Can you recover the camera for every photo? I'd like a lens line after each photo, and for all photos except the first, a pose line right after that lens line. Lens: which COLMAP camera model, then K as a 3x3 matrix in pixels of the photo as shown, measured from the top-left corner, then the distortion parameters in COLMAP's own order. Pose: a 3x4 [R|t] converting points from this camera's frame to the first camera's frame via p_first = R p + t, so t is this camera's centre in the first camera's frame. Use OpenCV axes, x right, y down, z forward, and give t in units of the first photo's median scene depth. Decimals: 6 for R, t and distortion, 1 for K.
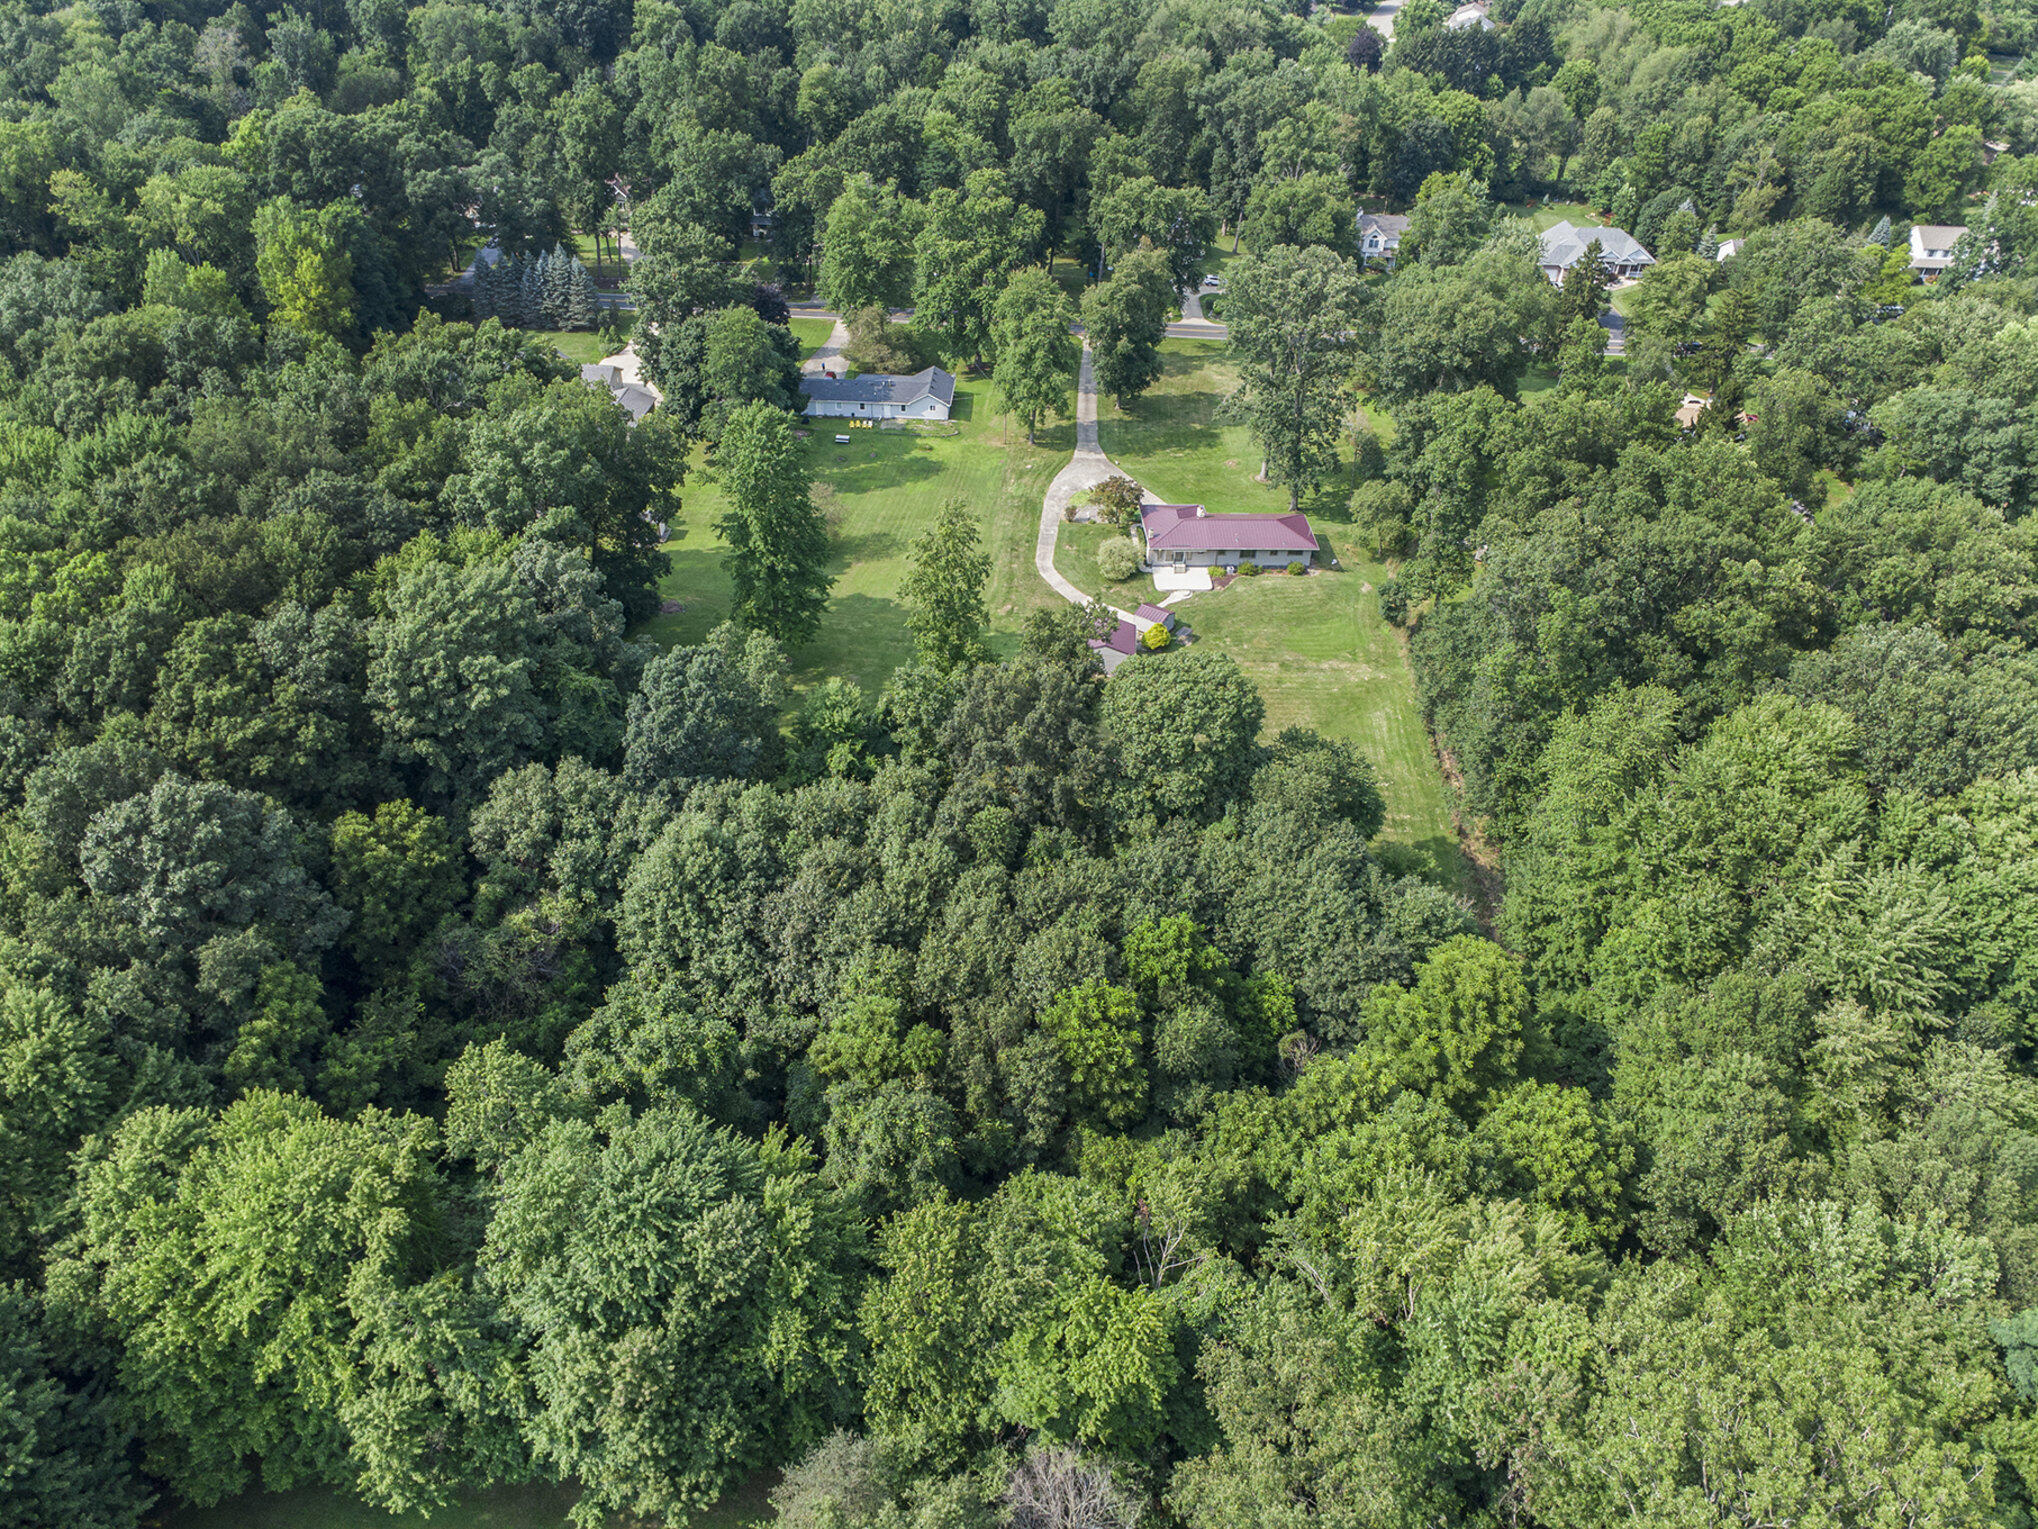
lens RADIAL K [[1476.2, 0, 1019.0], [0, 1476.2, 764.5], [0, 0, 1]] dist [0.005435, 0.003874]
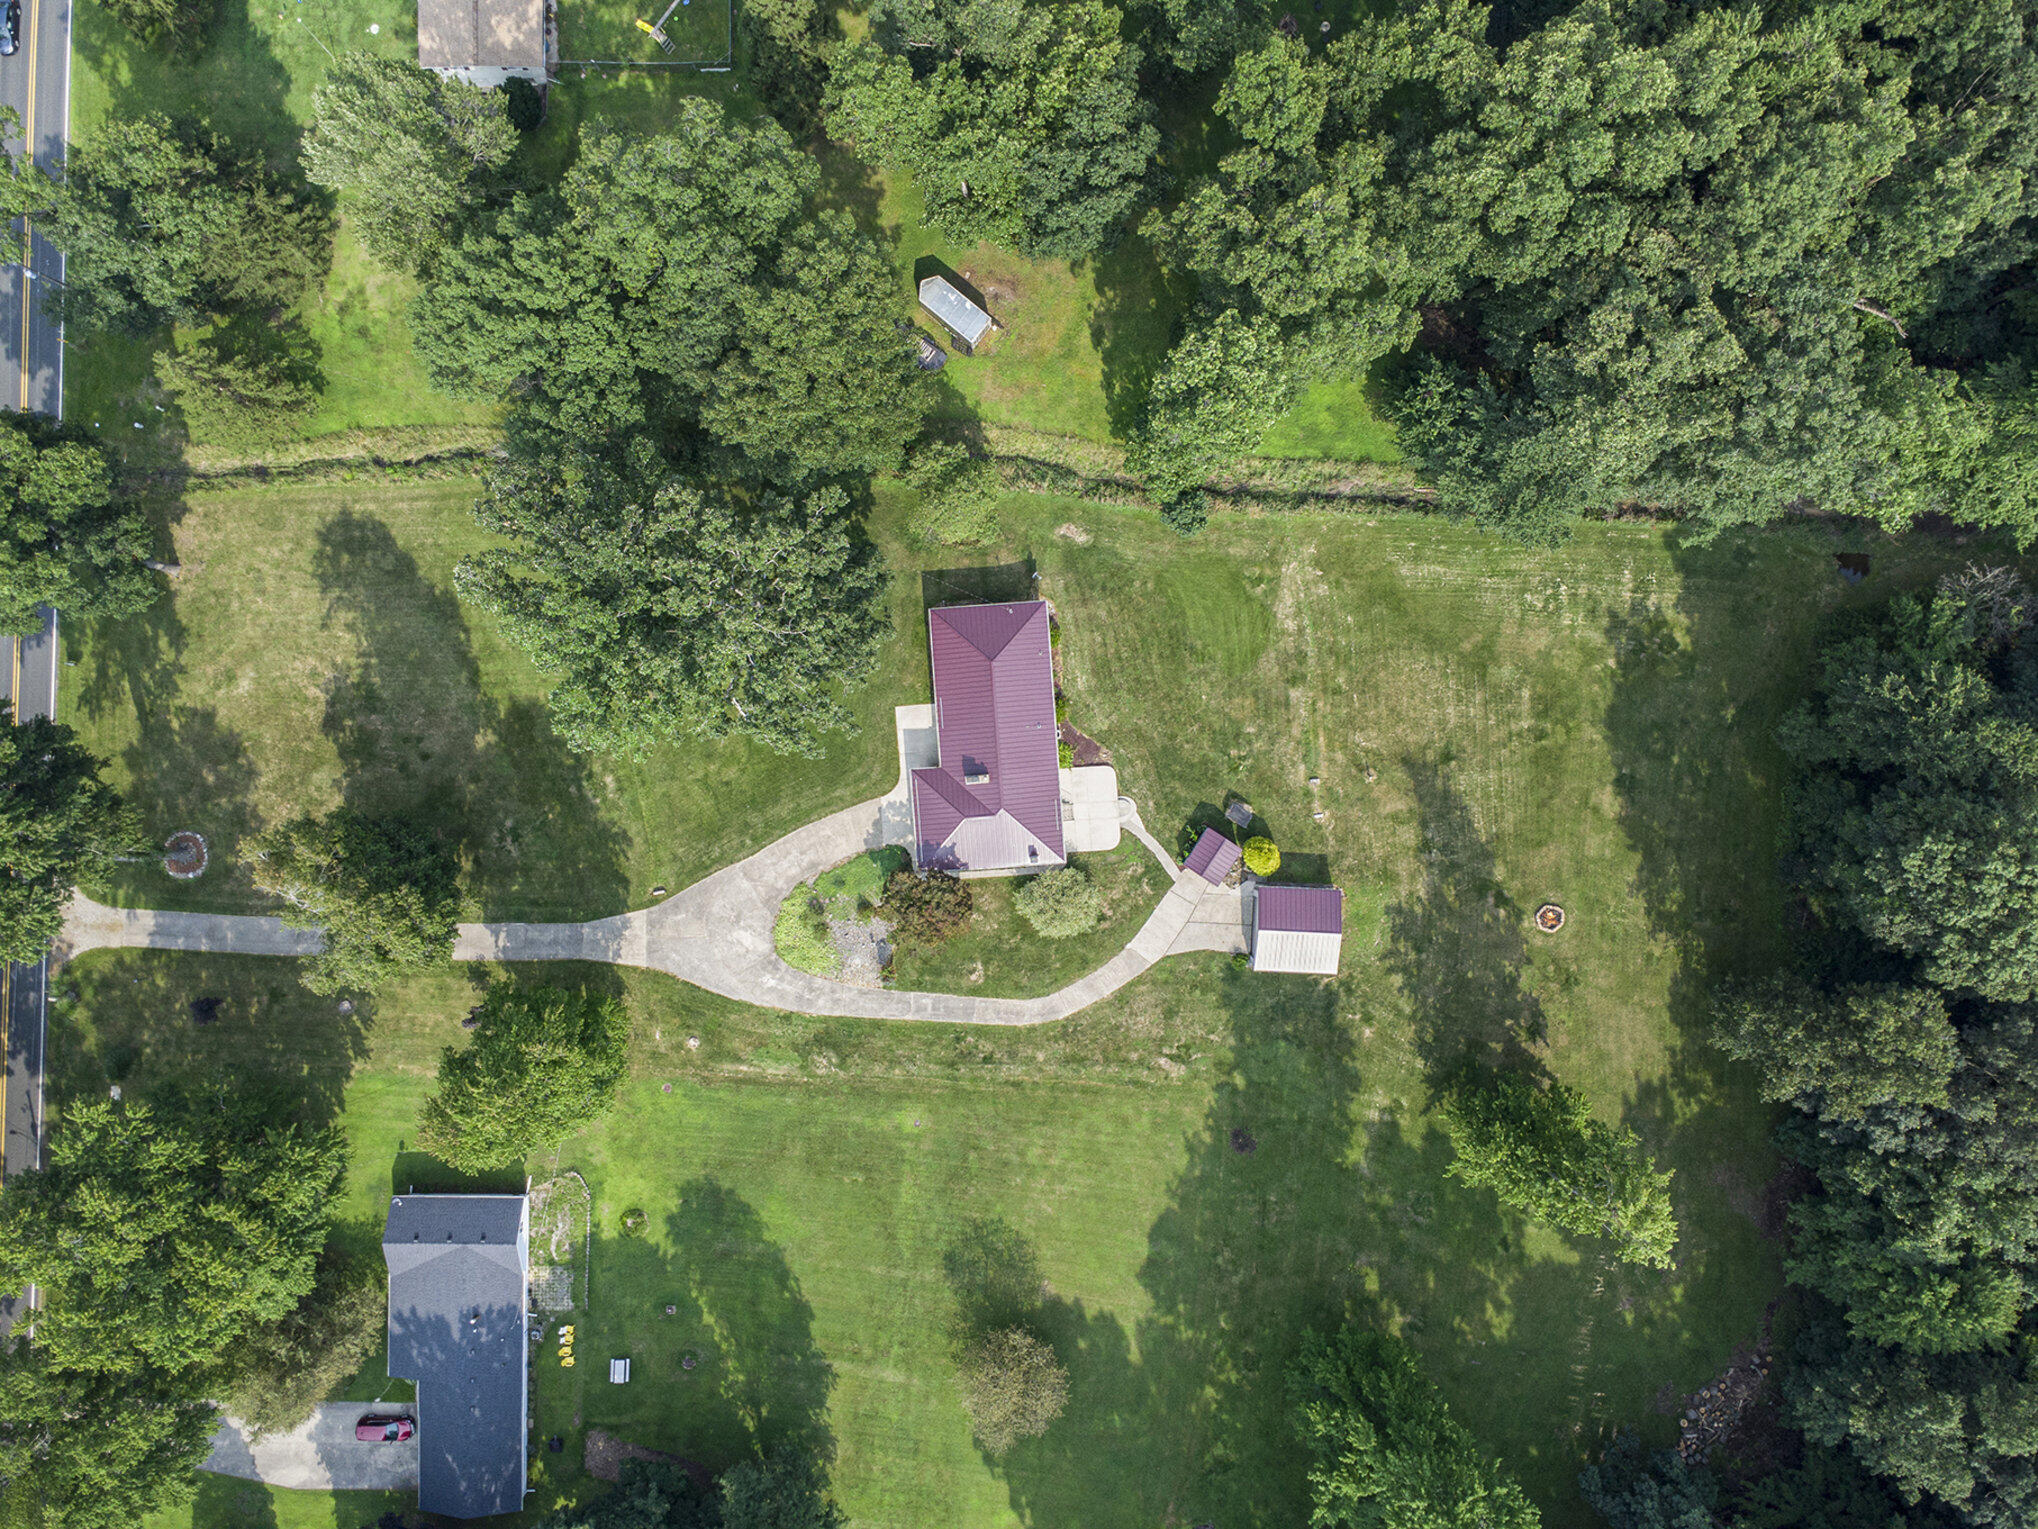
lens RADIAL K [[1476.2, 0, 1019.0], [0, 1476.2, 764.5], [0, 0, 1]] dist [0.005435, 0.003874]
pose [[-0.026627, -0.999058, -0.034279, 0.147683], [0.597141, -0.043397, 0.800961, -0.647429], [-0.801694, 0.000858, 0.597734, 0.598531]]
